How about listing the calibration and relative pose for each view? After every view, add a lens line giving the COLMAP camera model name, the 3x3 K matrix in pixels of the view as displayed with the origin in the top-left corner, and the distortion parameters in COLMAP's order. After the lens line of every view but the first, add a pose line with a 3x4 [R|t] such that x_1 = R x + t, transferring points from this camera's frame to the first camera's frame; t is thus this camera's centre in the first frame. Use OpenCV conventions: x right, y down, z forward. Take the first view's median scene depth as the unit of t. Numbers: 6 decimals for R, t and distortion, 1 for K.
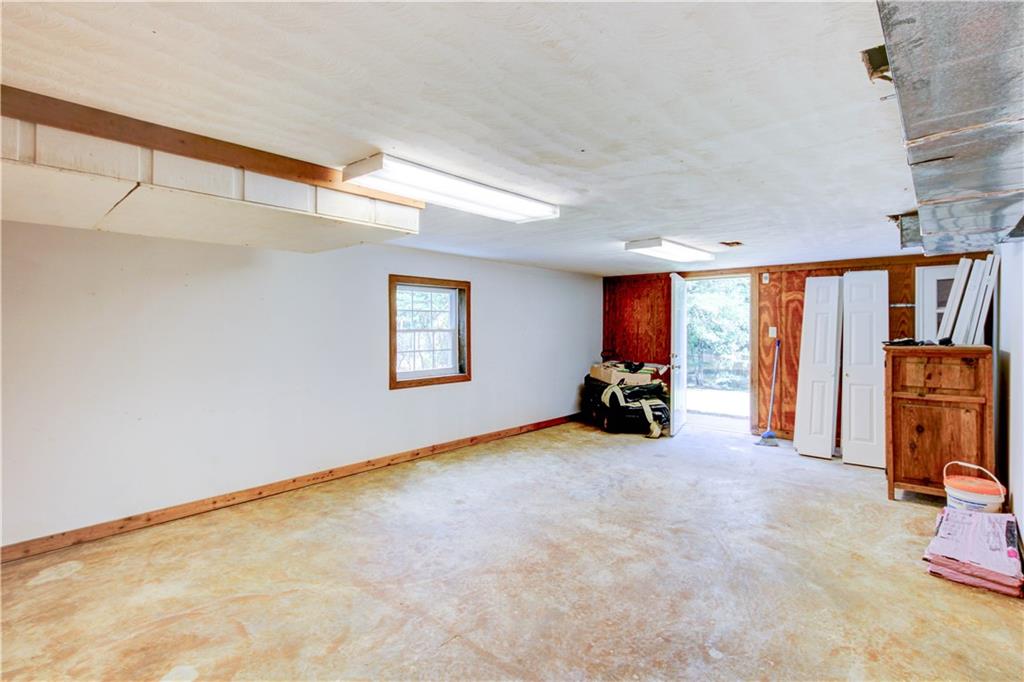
lens RADIAL K [[483.7, 0, 516.1], [0, 483.7, 334.6], [0, 0, 1]] dist [0.020579, 0.000251]
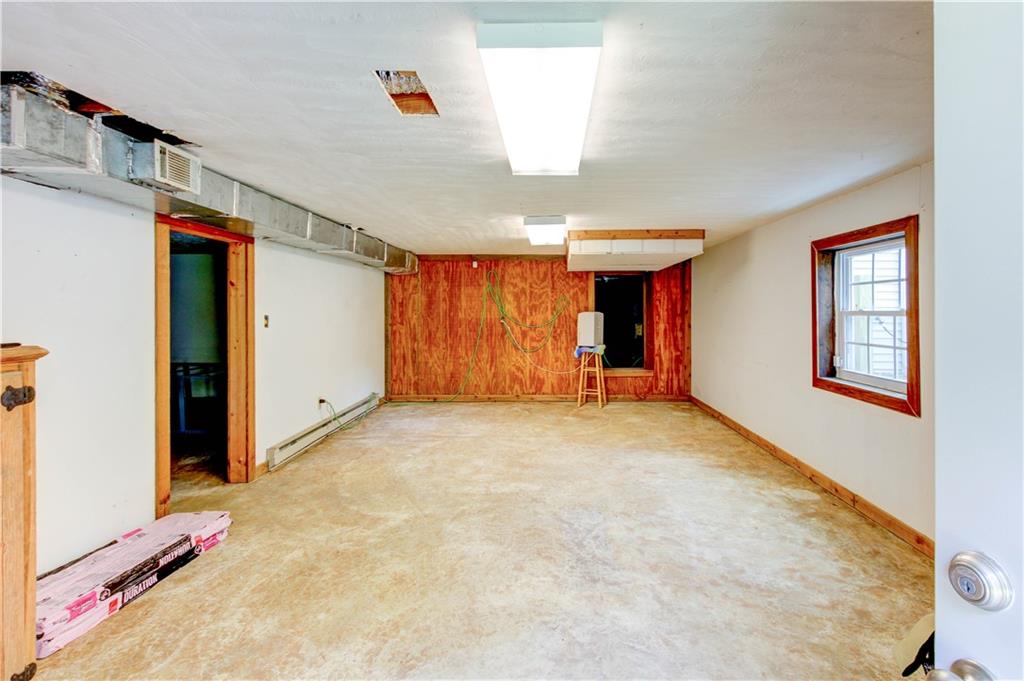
lens RADIAL K [[483.7, 0, 549.2], [0, 483.7, 309.1], [0, 0, 1]] dist [0.020579, 0.000251]
pose [[-0.747294, -0.004631, -0.664478, 0.658657], [-0.016358, 0.999801, 0.011429, -0.016099], [0.664292, 0.019410, -0.747221, 1.439129]]
